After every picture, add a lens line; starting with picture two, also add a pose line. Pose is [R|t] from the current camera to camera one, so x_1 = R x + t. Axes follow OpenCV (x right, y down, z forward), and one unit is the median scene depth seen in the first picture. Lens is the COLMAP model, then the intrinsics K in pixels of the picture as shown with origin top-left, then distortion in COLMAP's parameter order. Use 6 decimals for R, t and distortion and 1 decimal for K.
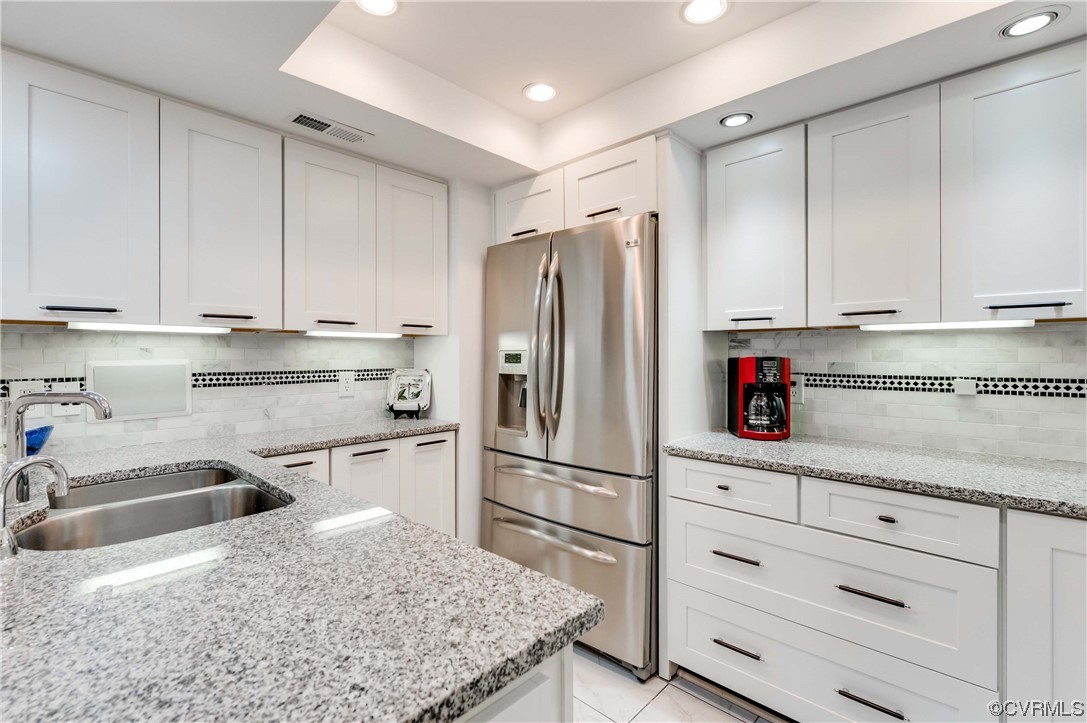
lens RADIAL K [[499.1, 0, 539.8], [0, 499.1, 353.8], [0, 0, 1]] dist [0.001160, -0.001620]
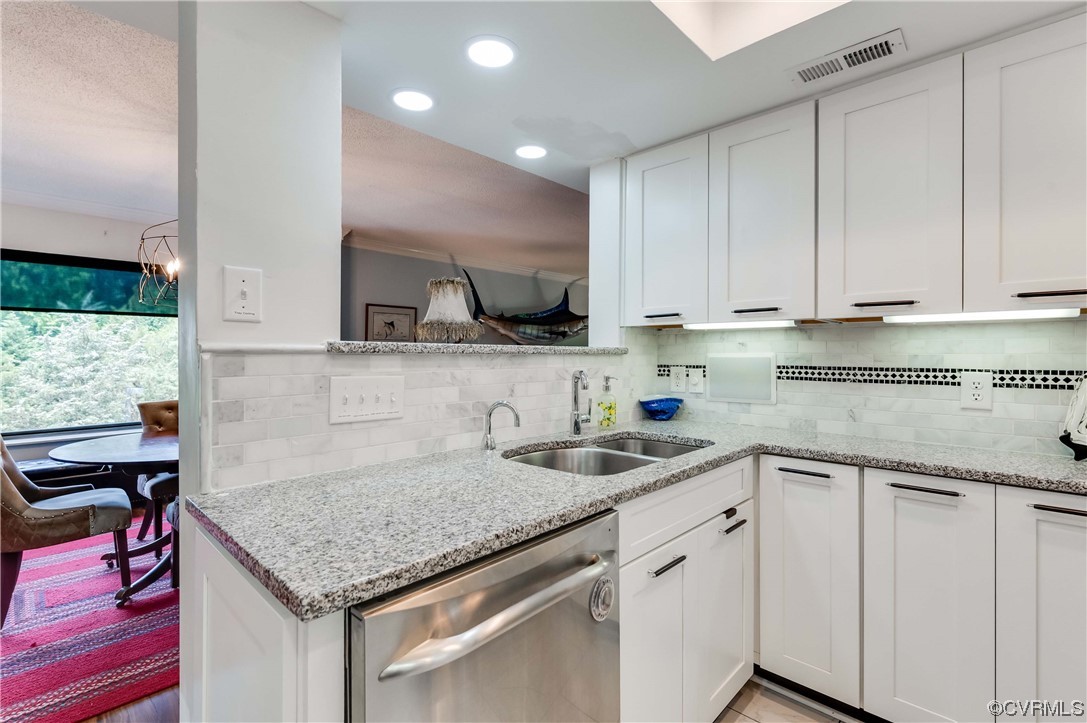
lens RADIAL K [[499.1, 0, 539.0], [0, 499.1, 355.2], [0, 0, 1]] dist [0.001160, -0.001620]
pose [[-0.018968, 0.005812, -0.999803, 0.375265], [0.000892, 0.999983, 0.005797, 0.010363], [0.999820, -0.000782, -0.018973, 0.522044]]
